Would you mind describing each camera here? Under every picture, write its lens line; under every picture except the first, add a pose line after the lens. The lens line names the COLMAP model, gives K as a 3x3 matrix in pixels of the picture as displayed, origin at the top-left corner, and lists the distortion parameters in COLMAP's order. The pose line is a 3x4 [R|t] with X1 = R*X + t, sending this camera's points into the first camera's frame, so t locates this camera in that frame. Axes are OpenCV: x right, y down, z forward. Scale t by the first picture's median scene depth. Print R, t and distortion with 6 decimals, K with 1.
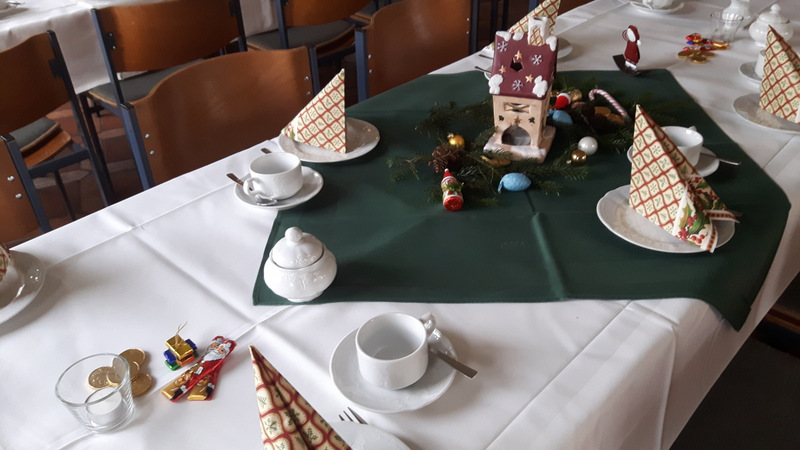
lens RADIAL K [[668.5, 0, 400.0], [0, 668.5, 225.7], [0, 0, 1]] dist [0.038140, -0.075322]
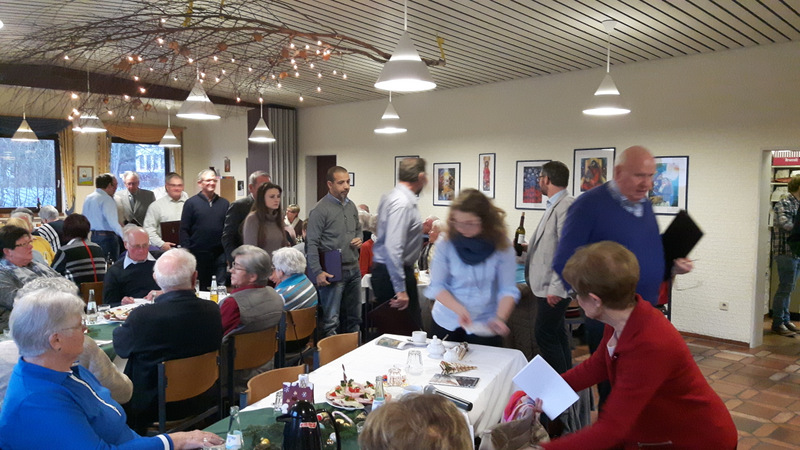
lens RADIAL K [[668.5, 0, 399.4], [0, 668.5, 225.3], [0, 0, 1]] dist [0.038140, -0.075322]
pose [[0.932213, 0.016598, 0.361529, -0.254111], [0.161471, 0.874934, -0.456527, 0.260849], [-0.323892, 0.483957, 0.812945, -0.934064]]
